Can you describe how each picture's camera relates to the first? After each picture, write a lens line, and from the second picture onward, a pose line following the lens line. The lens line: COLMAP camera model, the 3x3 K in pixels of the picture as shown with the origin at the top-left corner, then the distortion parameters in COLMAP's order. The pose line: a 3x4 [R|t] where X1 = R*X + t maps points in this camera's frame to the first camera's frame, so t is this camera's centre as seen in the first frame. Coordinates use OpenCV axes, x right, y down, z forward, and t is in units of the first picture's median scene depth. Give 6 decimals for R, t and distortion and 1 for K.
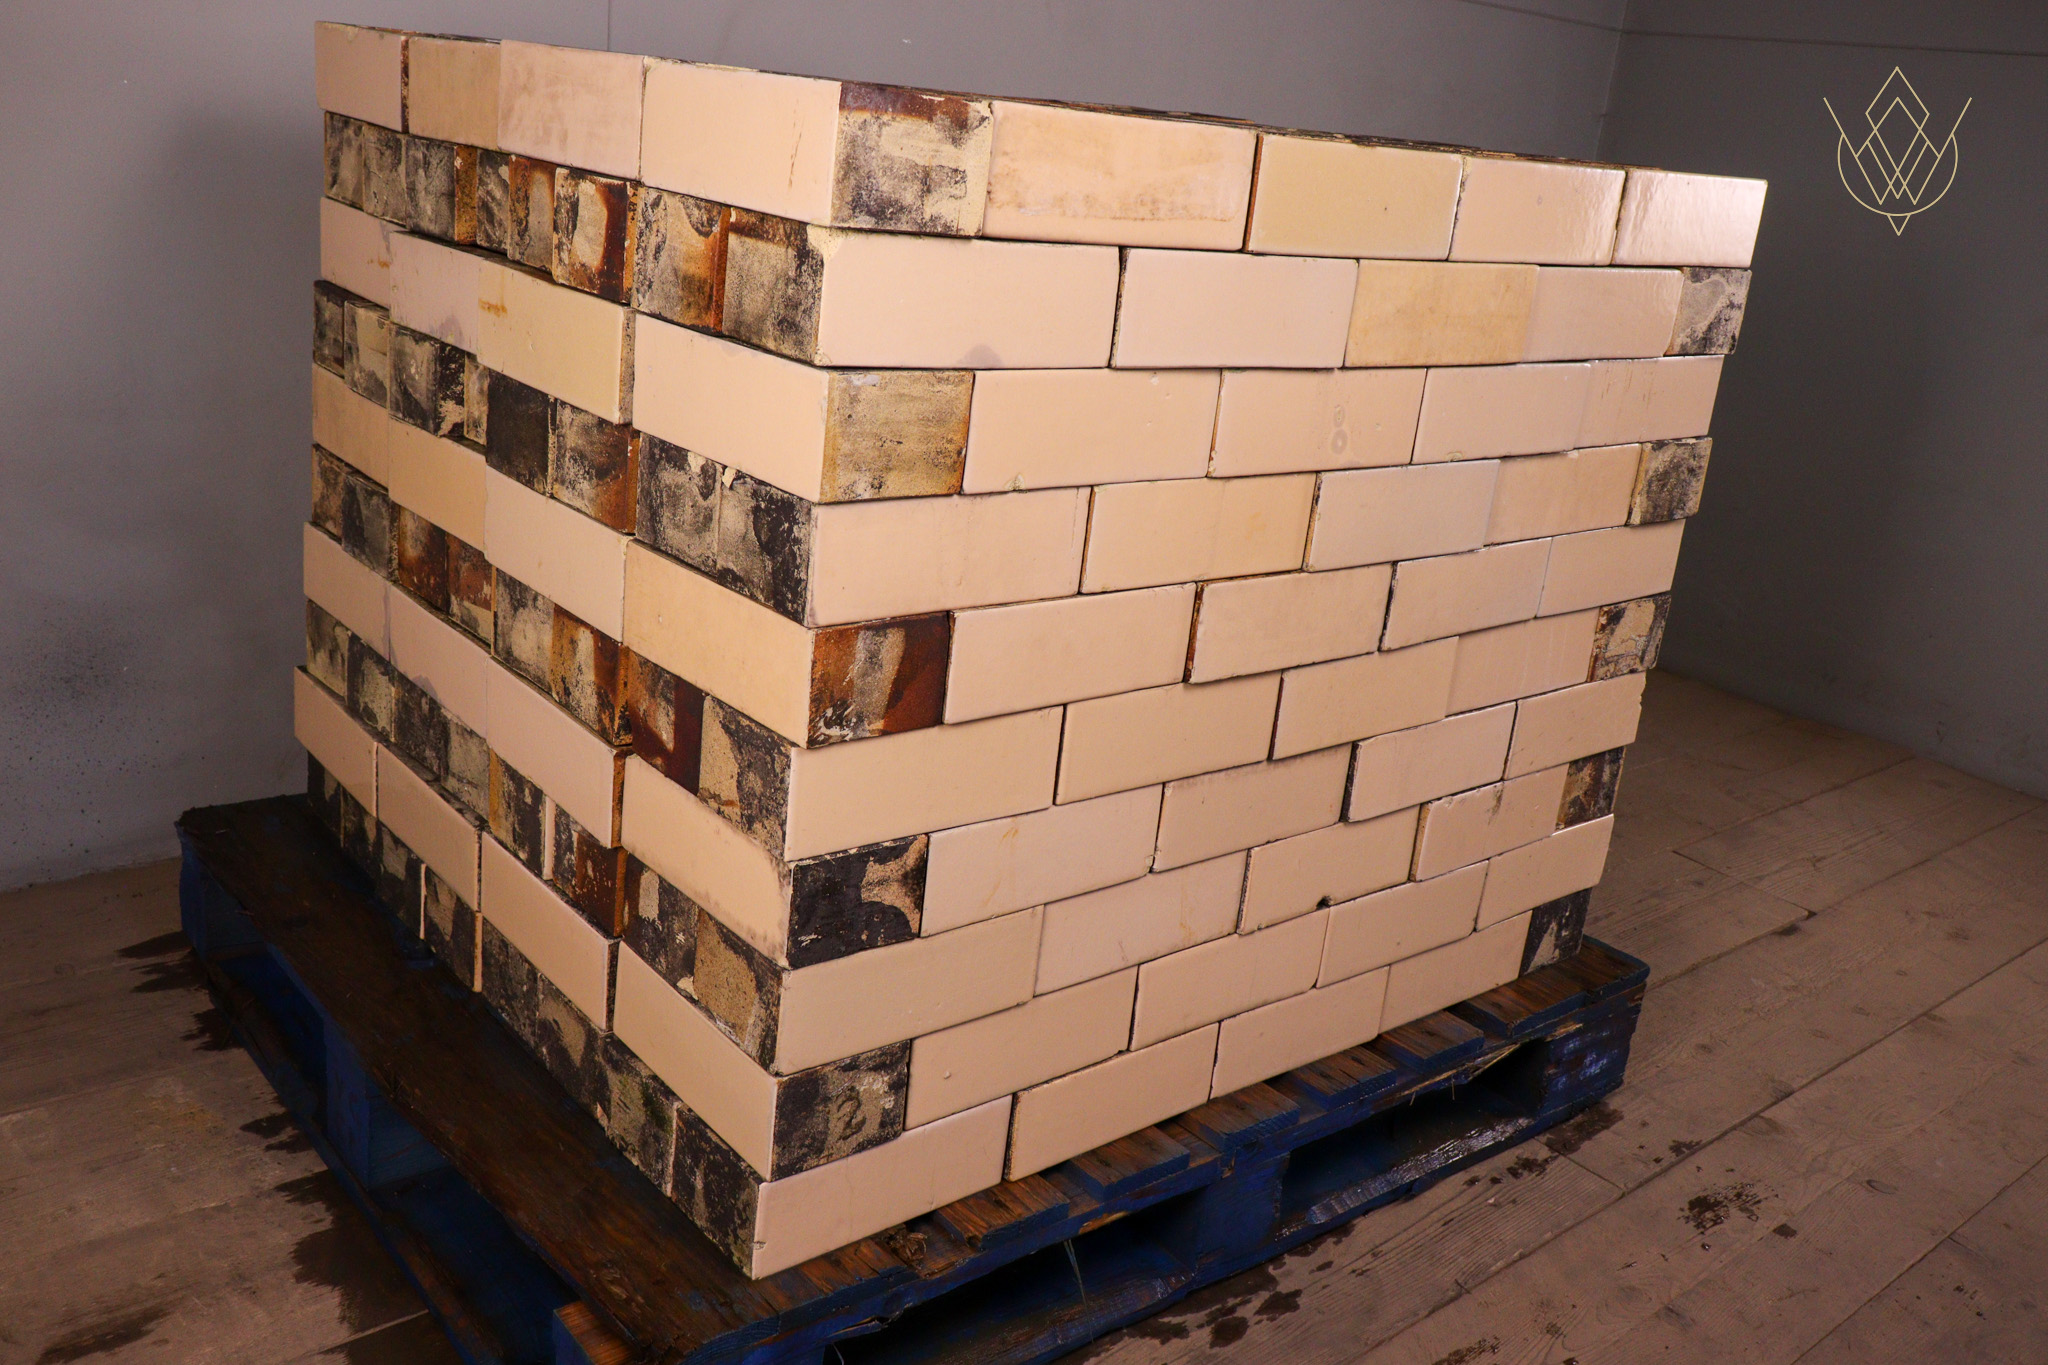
lens RADIAL K [[1752.9, 0, 1023.4], [0, 1752.9, 687.1], [0, 0, 1]] dist [0.003042, -0.001977]
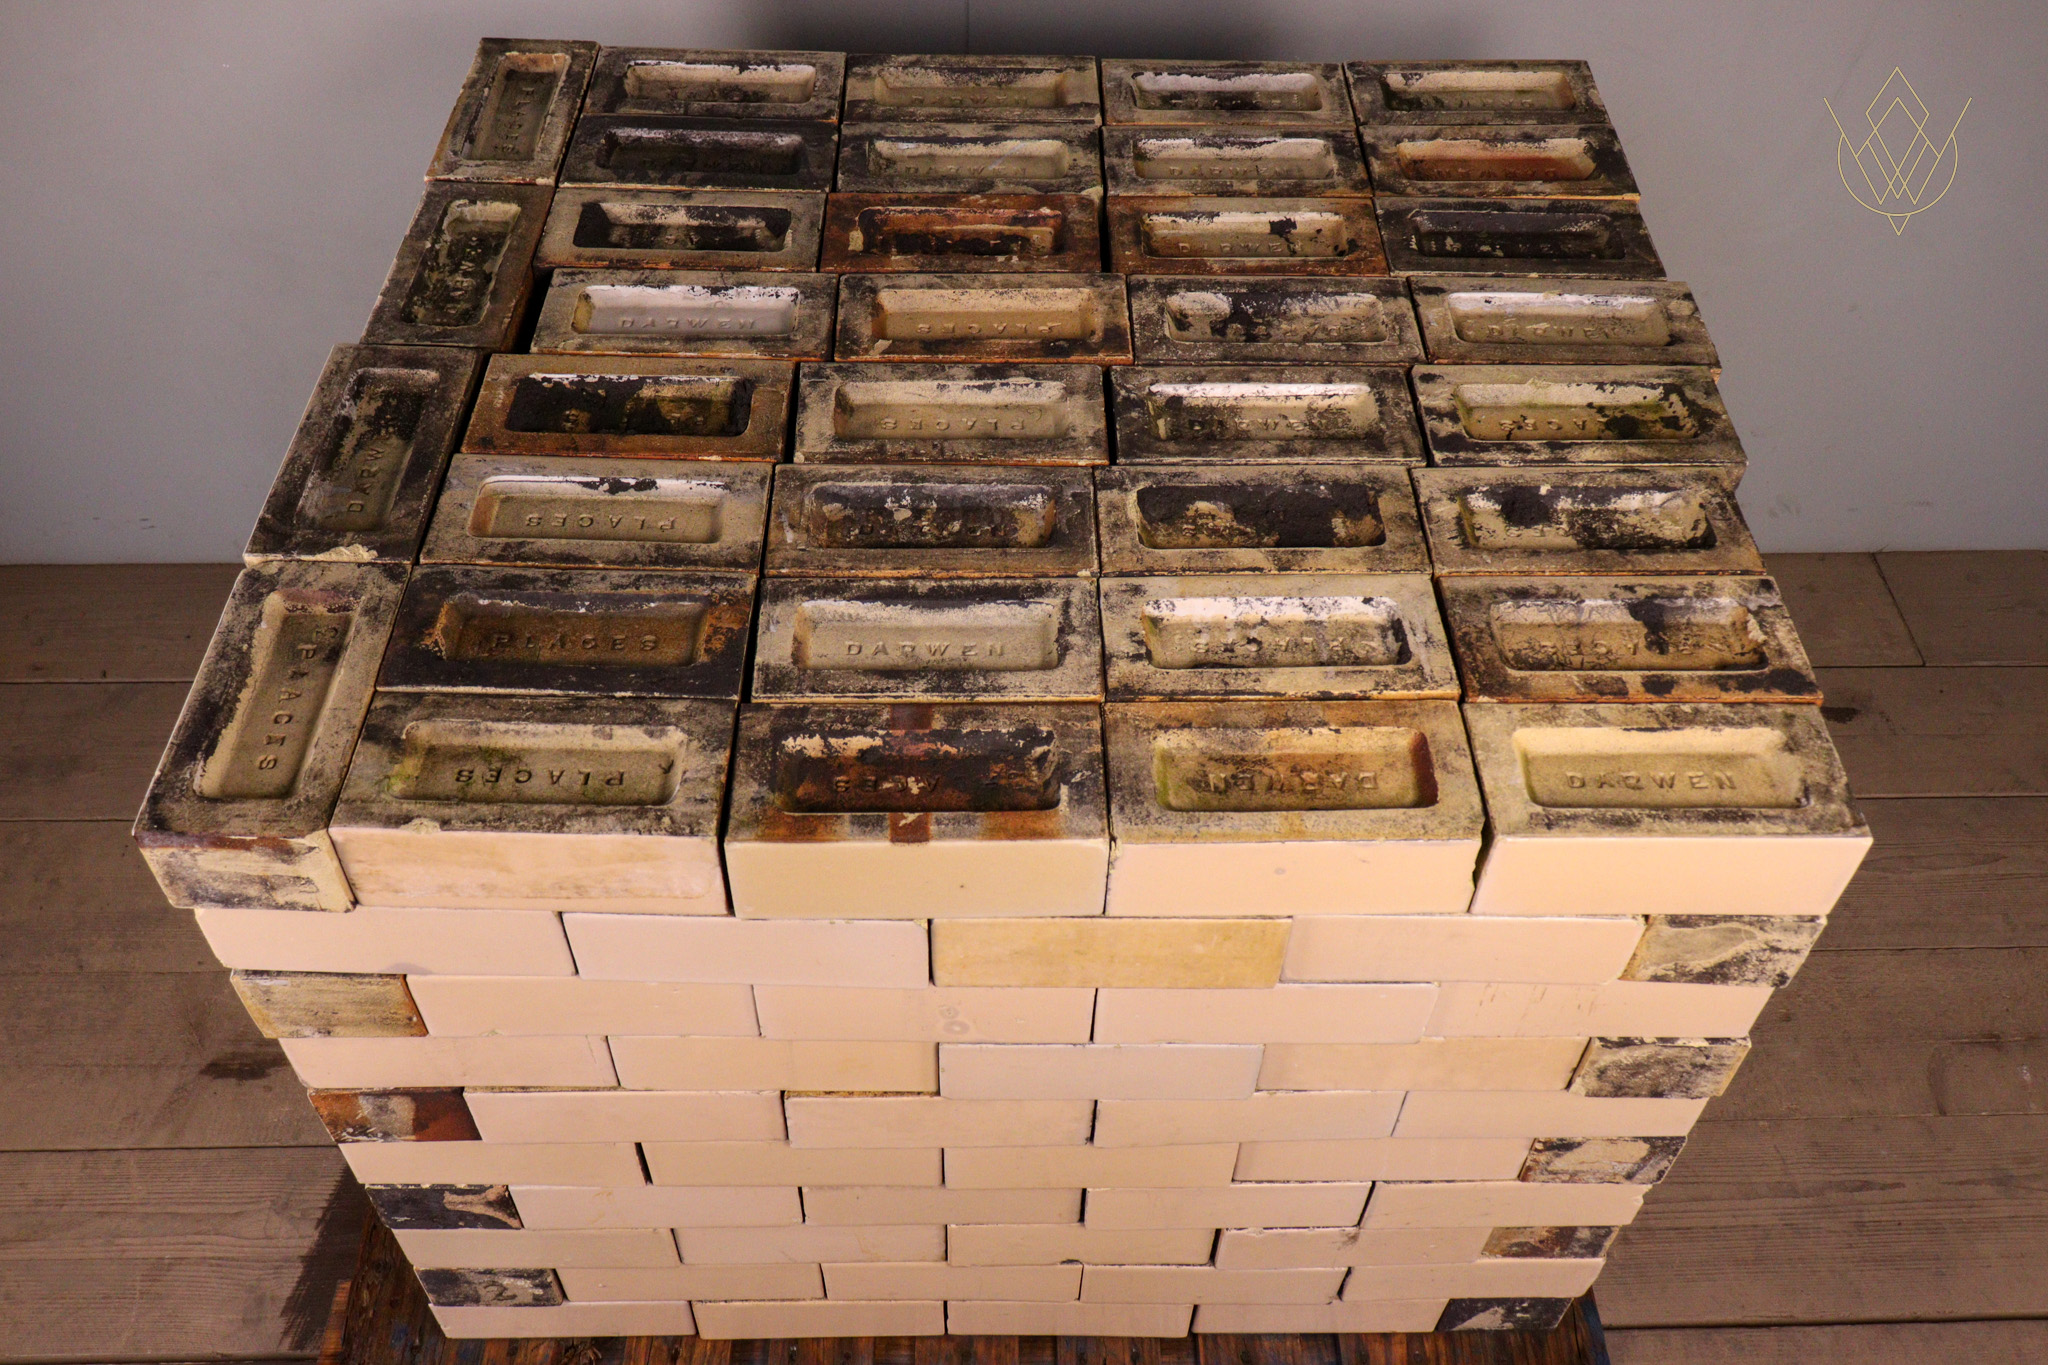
lens RADIAL K [[1752.9, 0, 1027.1], [0, 1752.9, 676.1], [0, 0, 1]] dist [0.003042, -0.001977]
pose [[0.775174, 0.411174, -0.479626, 0.579448], [-0.146998, 0.855762, 0.496048, -0.763141], [0.614408, -0.314020, 0.723806, 0.442808]]
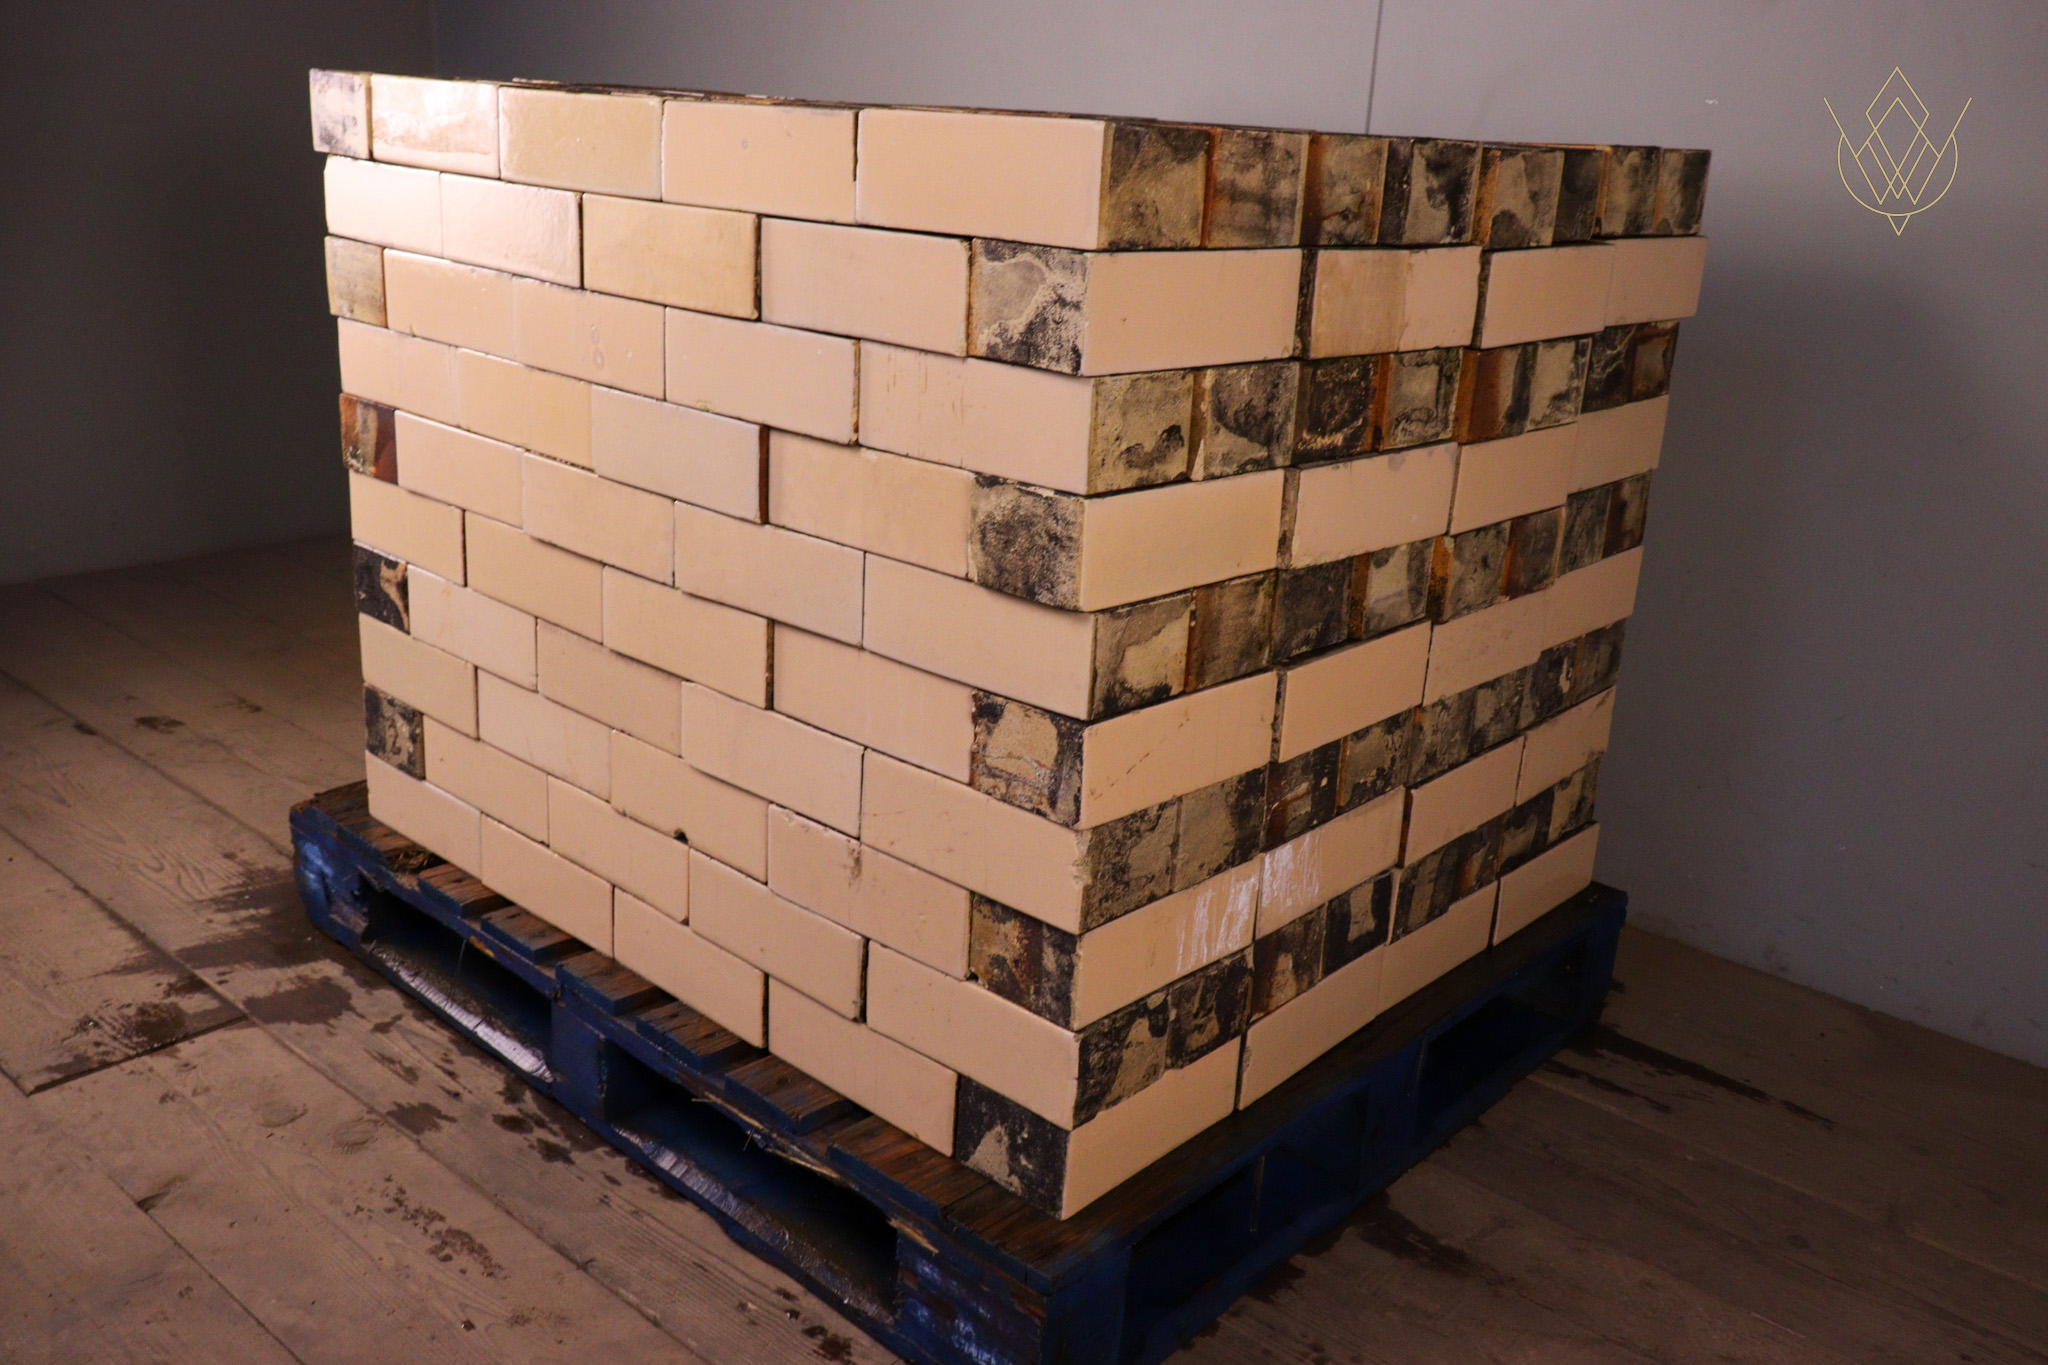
lens RADIAL K [[1752.9, 0, 1025.5], [0, 1752.9, 681.9], [0, 0, 1]] dist [0.003042, -0.001977]
pose [[0.145752, 0.216928, -0.965245, 1.390233], [-0.357565, 0.921261, 0.153051, -0.225261], [0.922444, 0.322831, 0.211841, 1.111596]]
